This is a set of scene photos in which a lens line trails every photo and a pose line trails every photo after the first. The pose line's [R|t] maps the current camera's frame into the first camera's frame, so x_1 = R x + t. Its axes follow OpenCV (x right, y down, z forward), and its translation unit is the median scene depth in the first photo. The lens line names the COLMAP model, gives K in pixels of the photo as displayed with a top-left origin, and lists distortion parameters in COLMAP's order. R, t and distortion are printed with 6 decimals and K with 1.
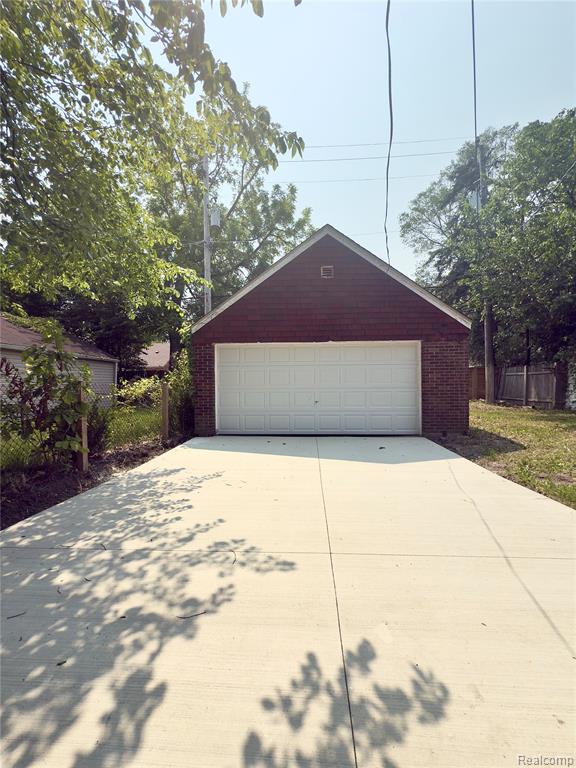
lens RADIAL K [[307.4, 0, 288.0], [0, 307.4, 384.0], [0, 0, 1]] dist [-0.000310, 0.000339]
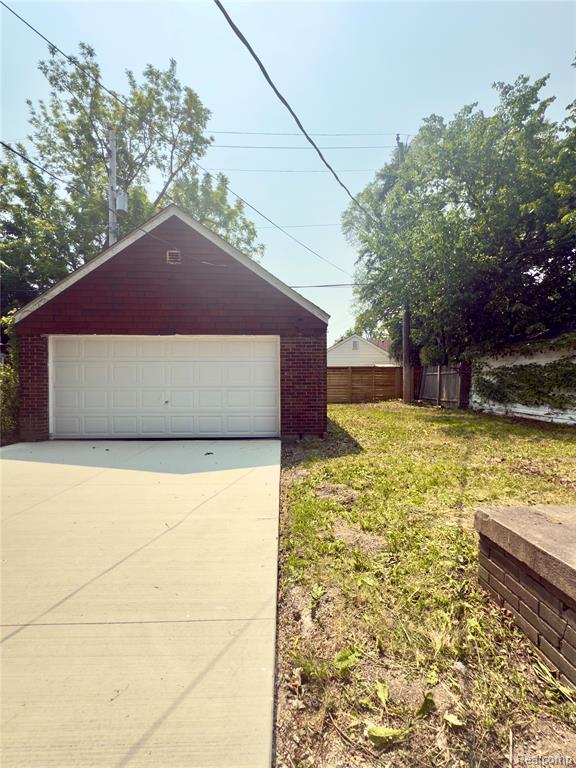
lens RADIAL K [[307.4, 0, 288.0], [0, 307.4, 384.0], [0, 0, 1]] dist [-0.000310, 0.000339]
pose [[0.996326, 0.006497, 0.085399, 0.364707], [-0.006862, 0.999969, 0.003979, 0.000042], [-0.085370, -0.004551, 0.996339, 0.071082]]
